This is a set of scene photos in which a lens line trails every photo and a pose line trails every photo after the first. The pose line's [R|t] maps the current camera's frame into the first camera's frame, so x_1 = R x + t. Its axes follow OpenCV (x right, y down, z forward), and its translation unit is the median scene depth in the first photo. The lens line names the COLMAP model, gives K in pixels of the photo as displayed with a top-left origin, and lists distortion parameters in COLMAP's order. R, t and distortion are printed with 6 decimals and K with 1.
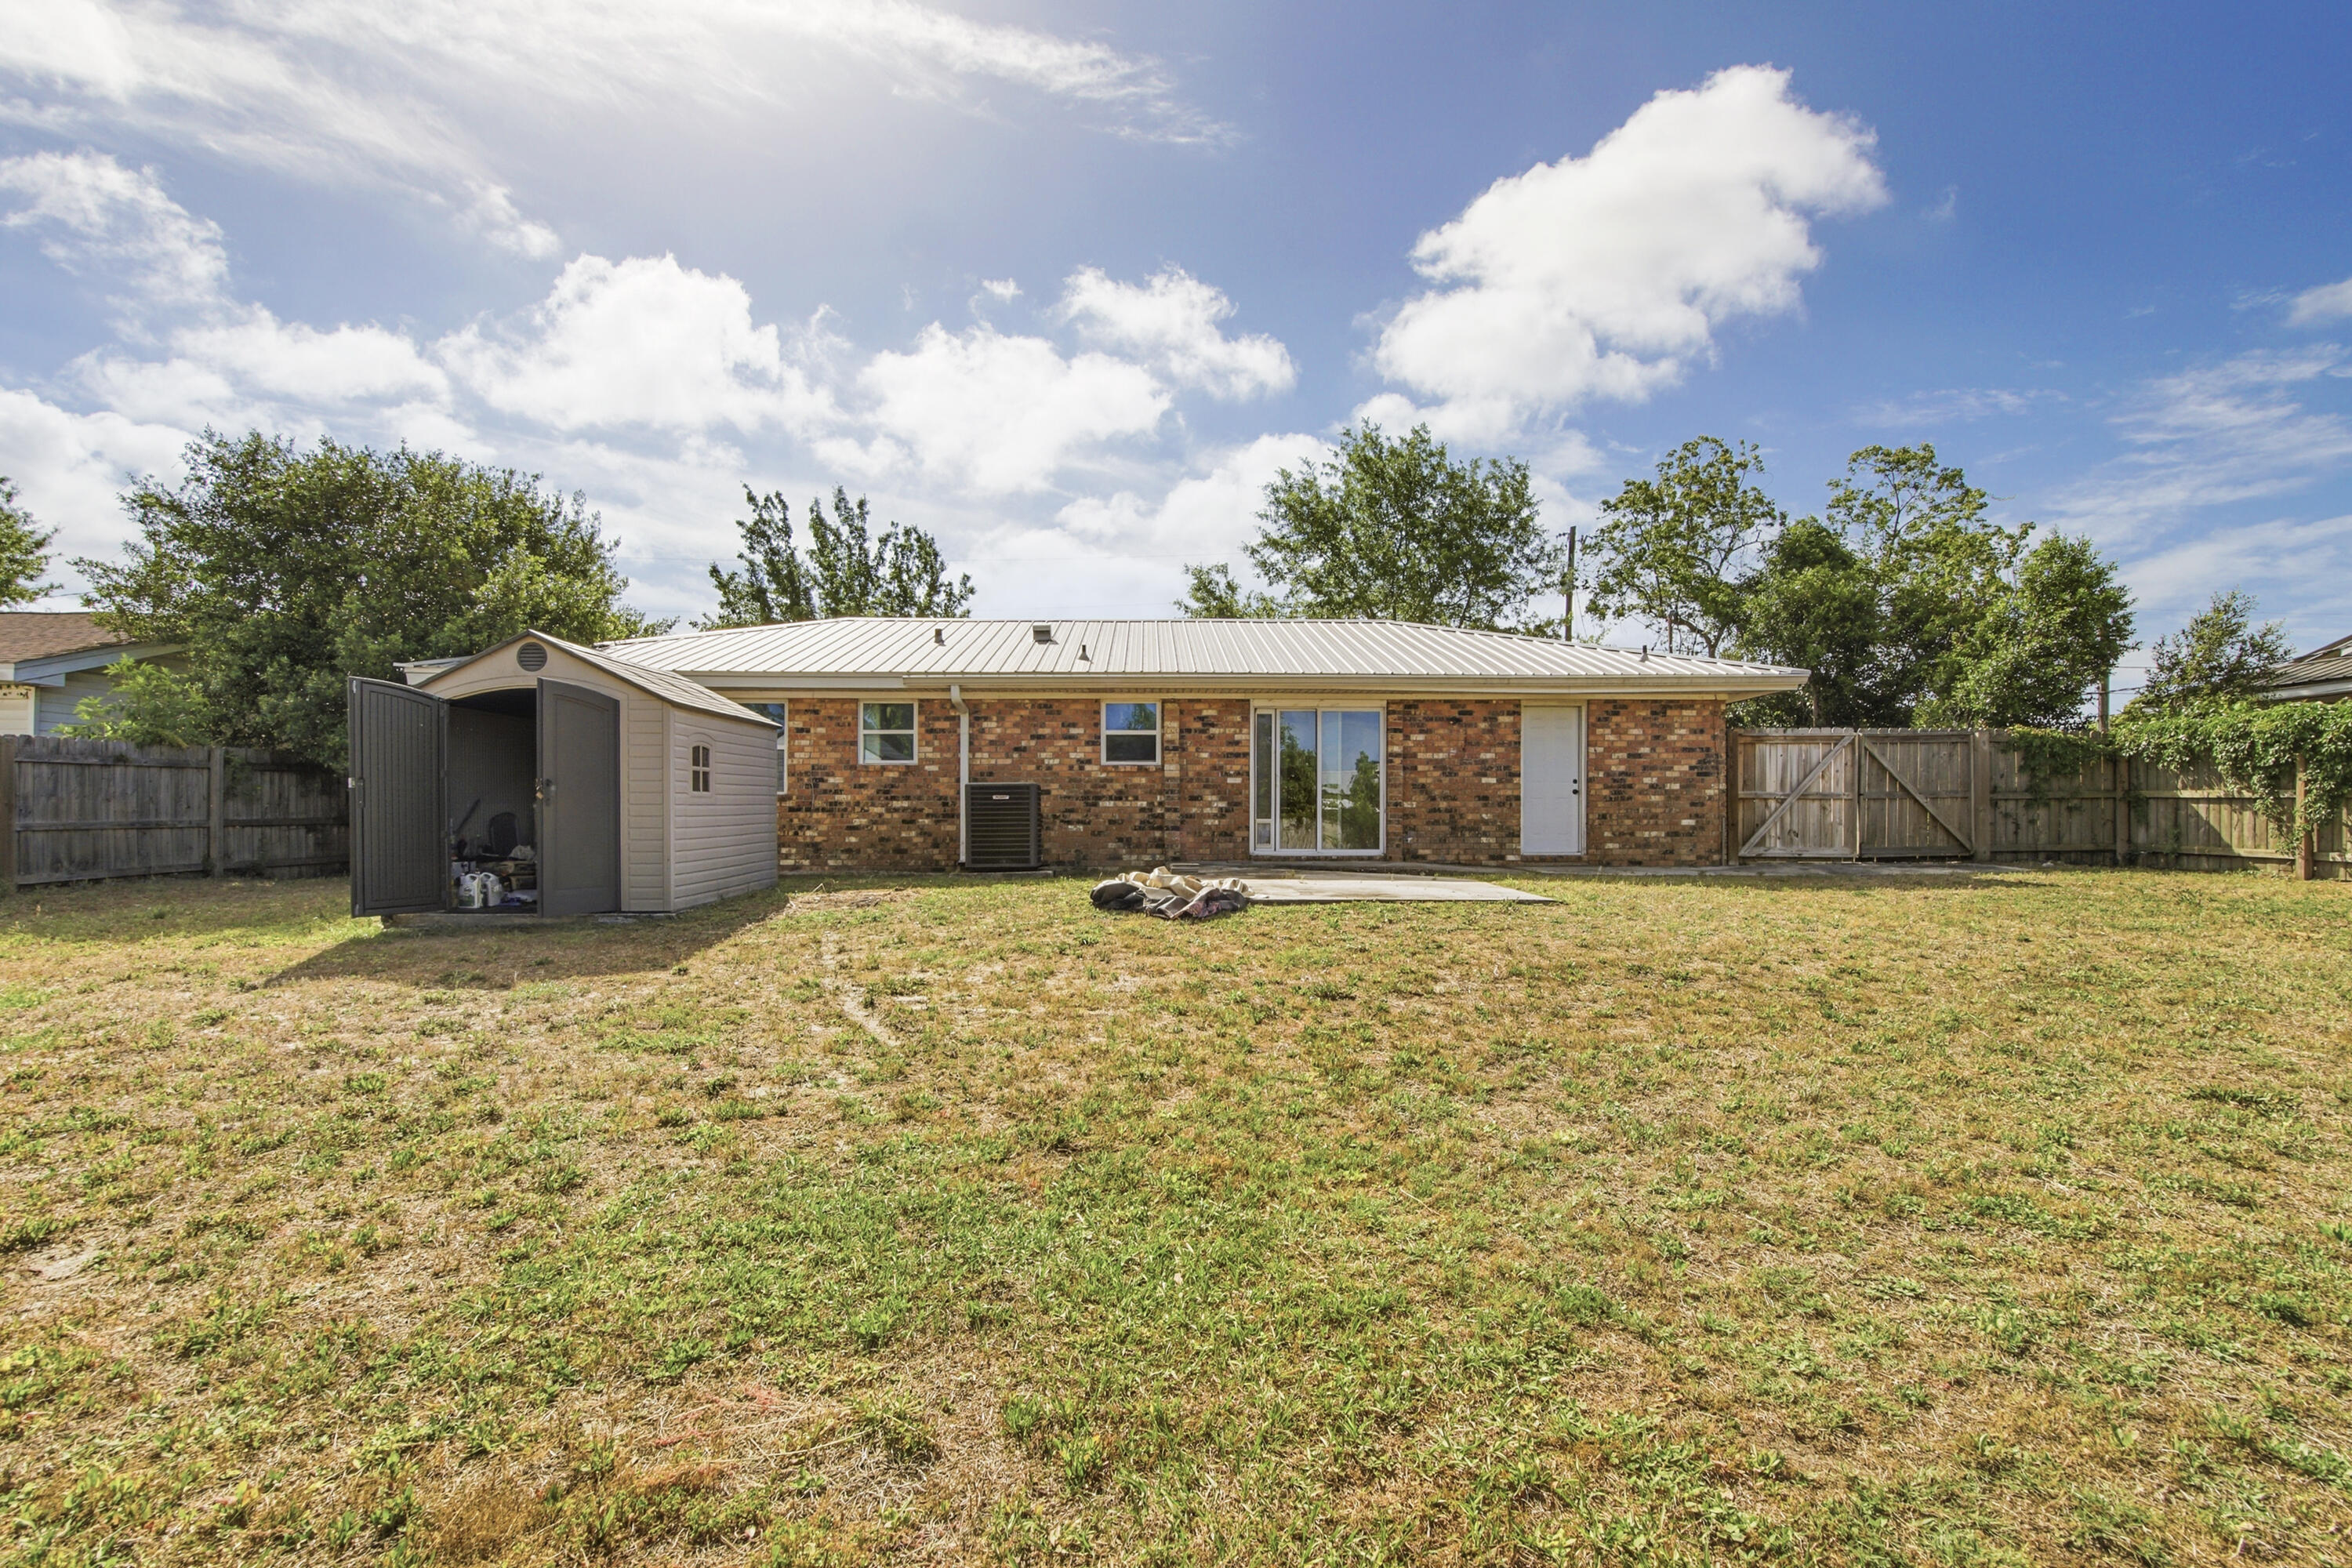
lens RADIAL K [[1056.5, 0, 1189.0], [0, 1056.5, 773.6], [0, 0, 1]] dist [-0.014217, 0.006575]
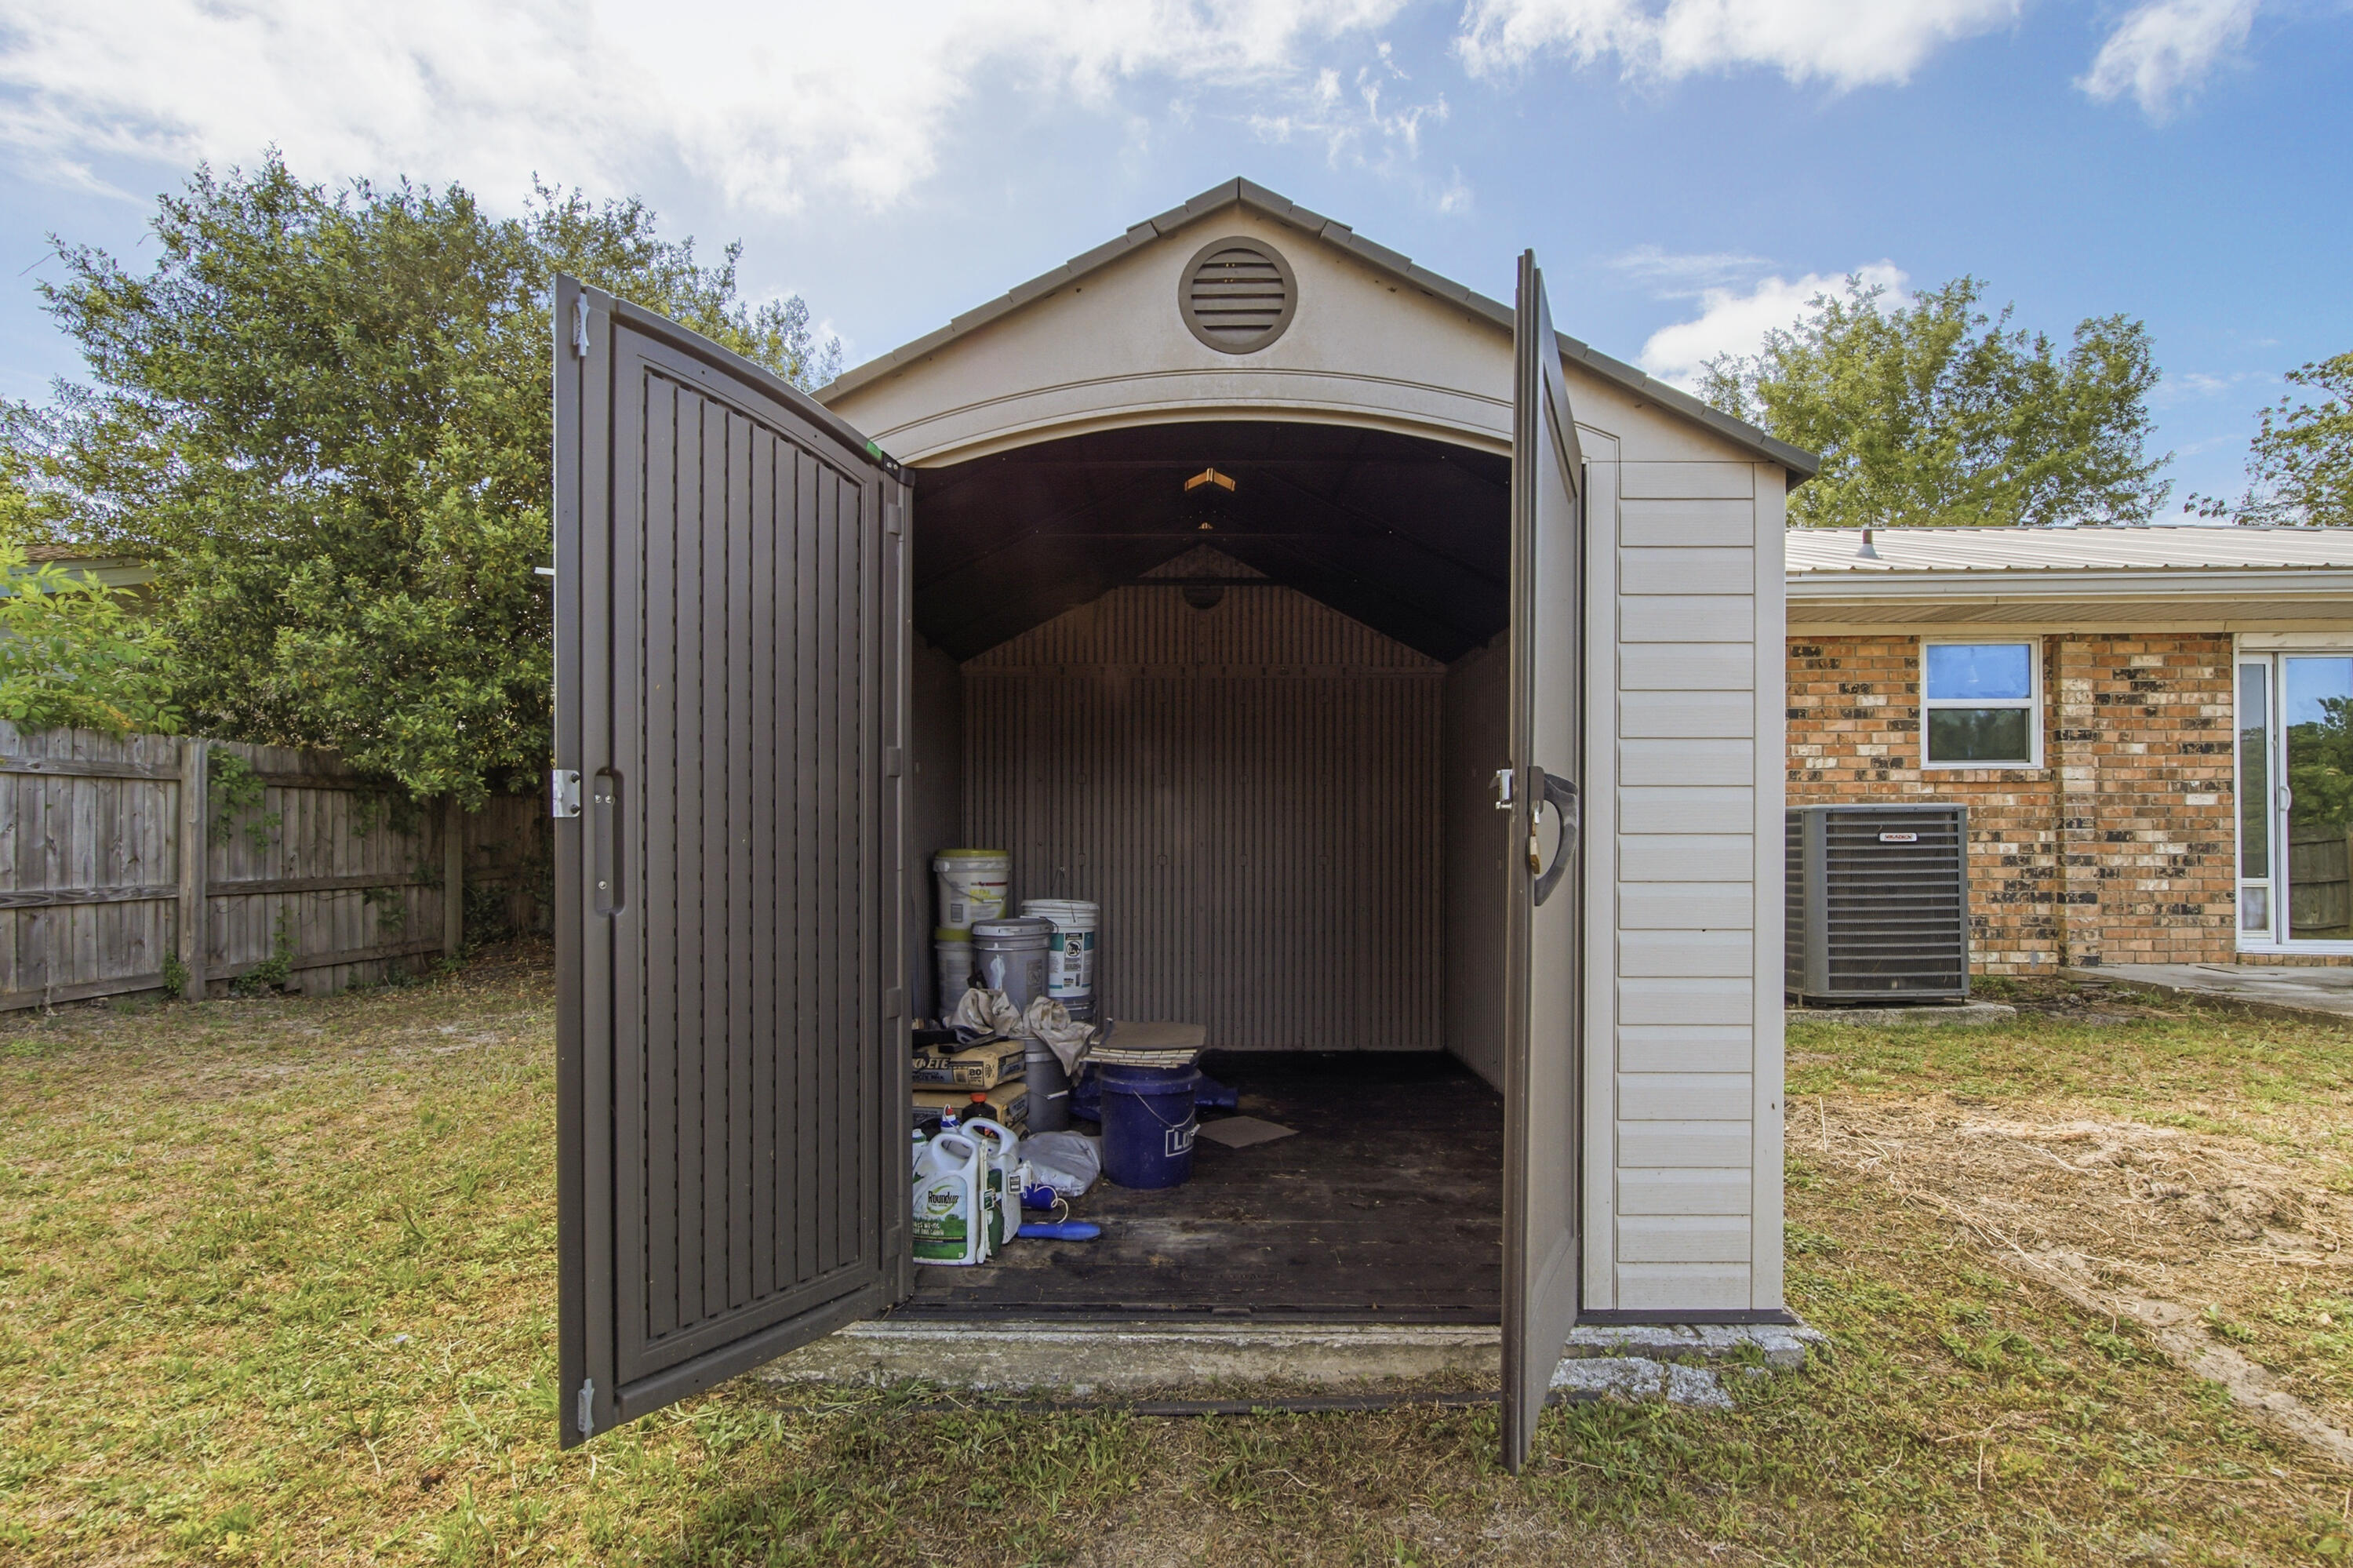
lens RADIAL K [[1057.0, 0, 1164.5], [0, 1057.0, 797.9], [0, 0, 1]] dist [-0.014217, 0.006575]
pose [[0.998444, -0.004349, -0.055586, -0.408907], [0.003691, 0.999922, -0.011938, 0.009629], [0.055634, 0.011715, 0.998383, 0.491170]]
